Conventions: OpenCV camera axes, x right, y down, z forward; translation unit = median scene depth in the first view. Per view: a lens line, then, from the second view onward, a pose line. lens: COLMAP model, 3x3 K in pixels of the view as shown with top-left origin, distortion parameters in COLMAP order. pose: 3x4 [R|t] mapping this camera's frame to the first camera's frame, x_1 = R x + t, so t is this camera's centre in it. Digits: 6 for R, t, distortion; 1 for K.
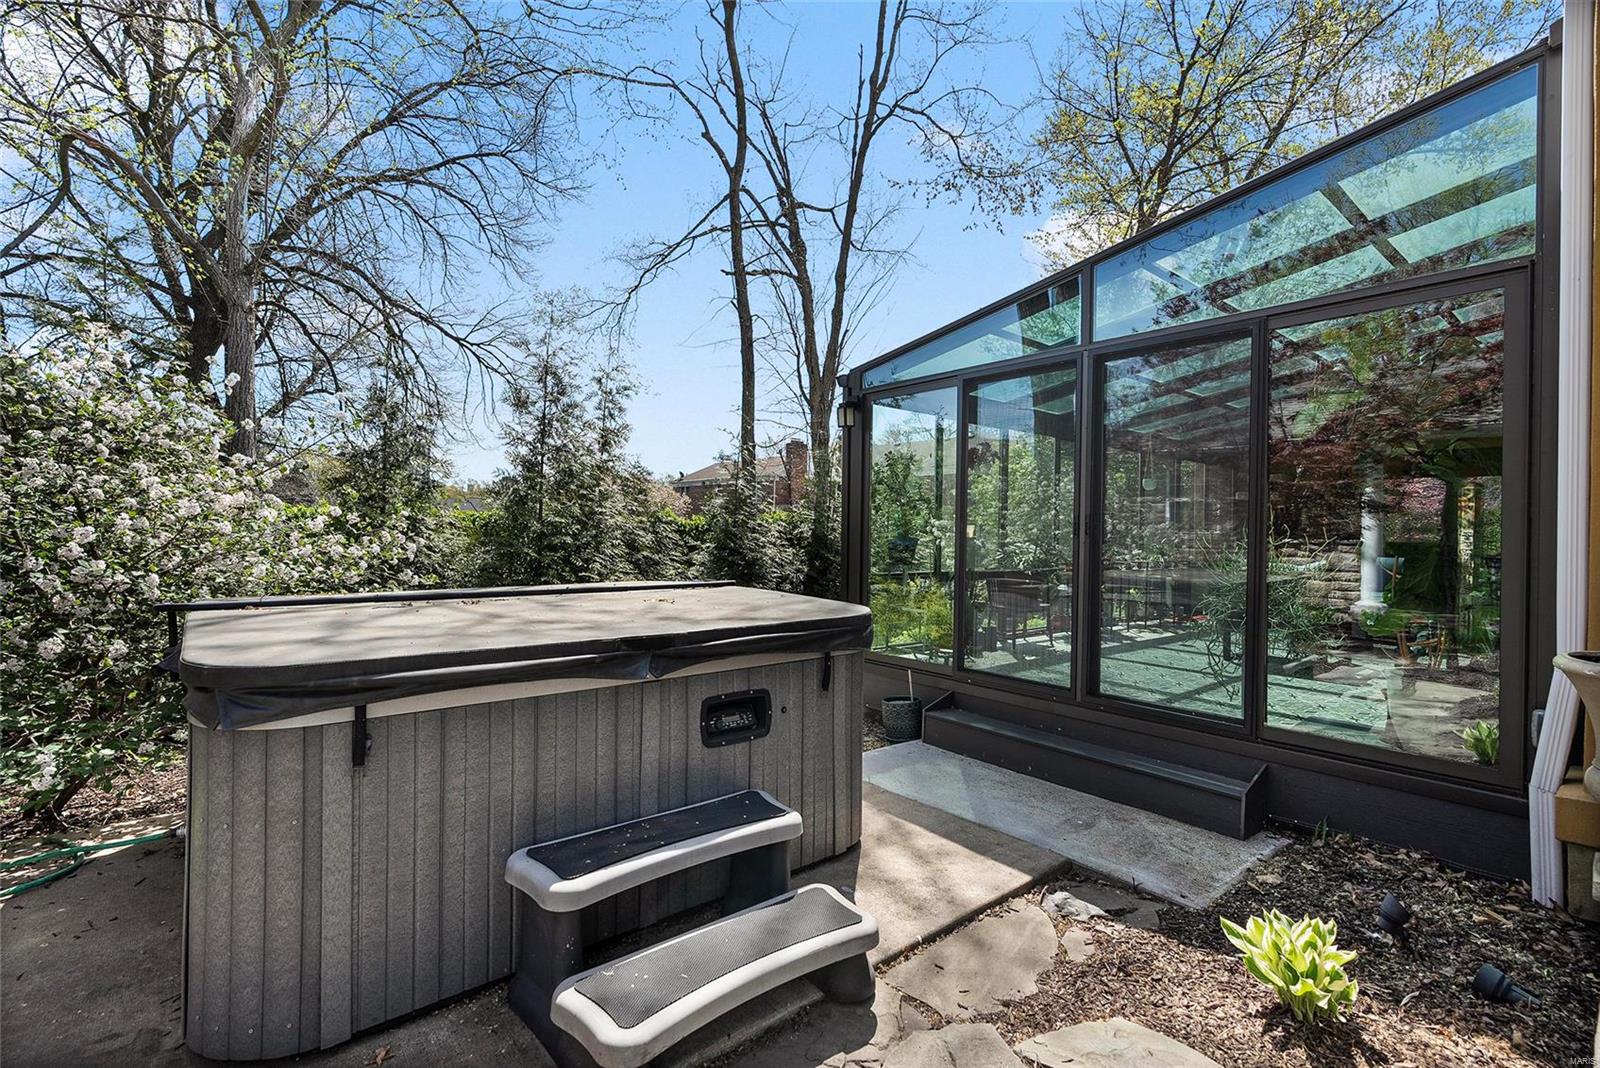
lens RADIAL K [[730.9, 0, 815.3], [0, 730.9, 526.9], [0, 0, 1]] dist [-0.009192, 0.002730]
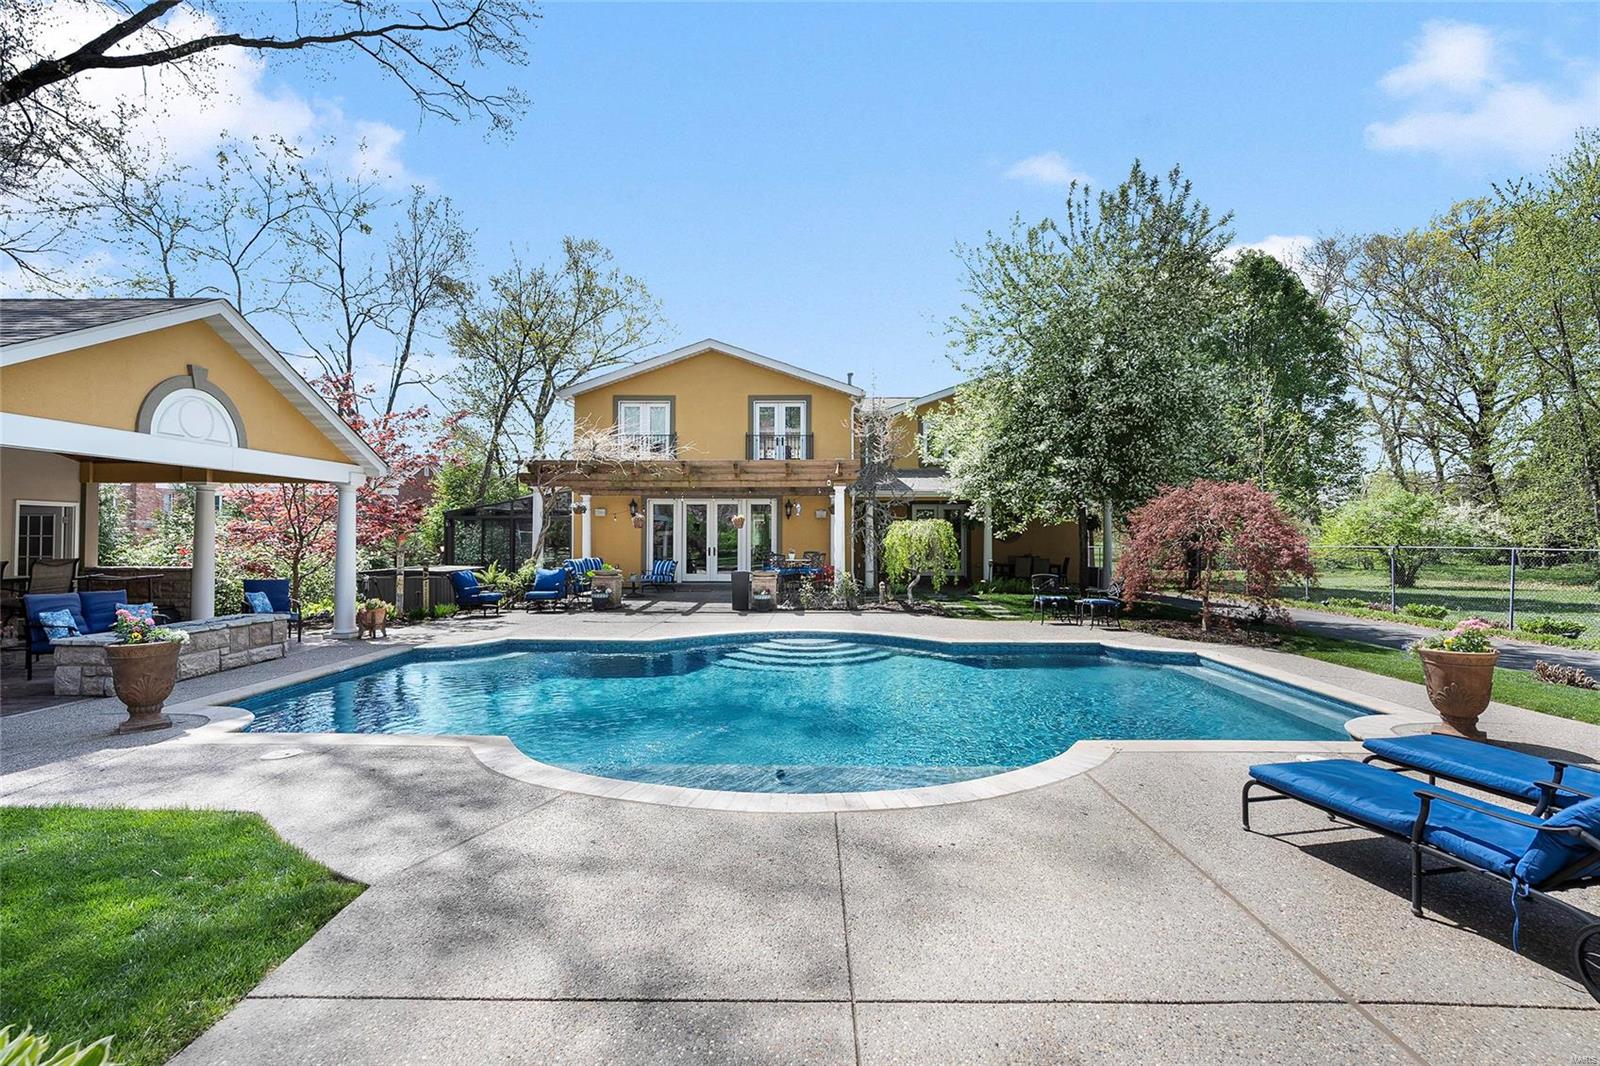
lens RADIAL K [[730.9, 0, 799.1], [0, 730.9, 540.0], [0, 0, 1]] dist [-0.009192, 0.002730]
pose [[0.674750, -0.017450, 0.737840, -0.784878], [0.003283, 0.999782, 0.020642, -0.070241], [-0.738039, -0.011506, 0.674659, -1.509954]]
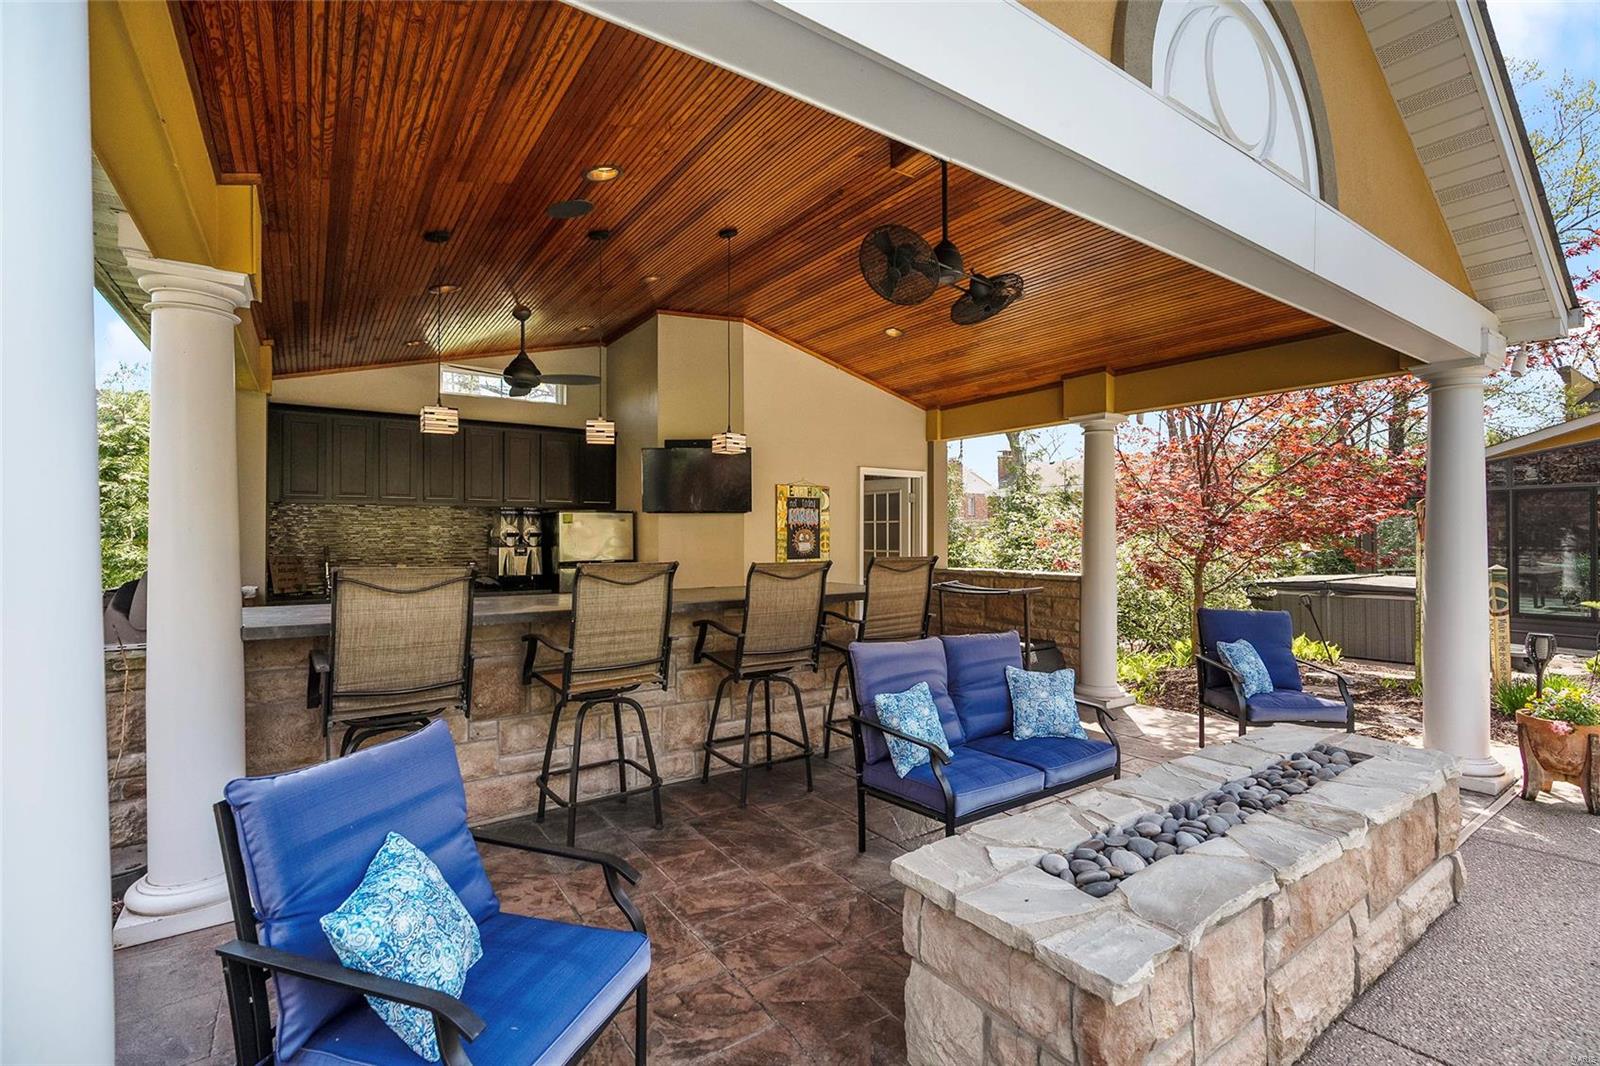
lens RADIAL K [[730.9, 0, 810.9], [0, 730.9, 532.5], [0, 0, 1]] dist [-0.009192, 0.002730]
pose [[0.995882, -0.020847, -0.088230, -0.761604], [0.021072, 0.999777, 0.001623, -0.050192], [0.088177, -0.003476, 0.996099, -0.740964]]
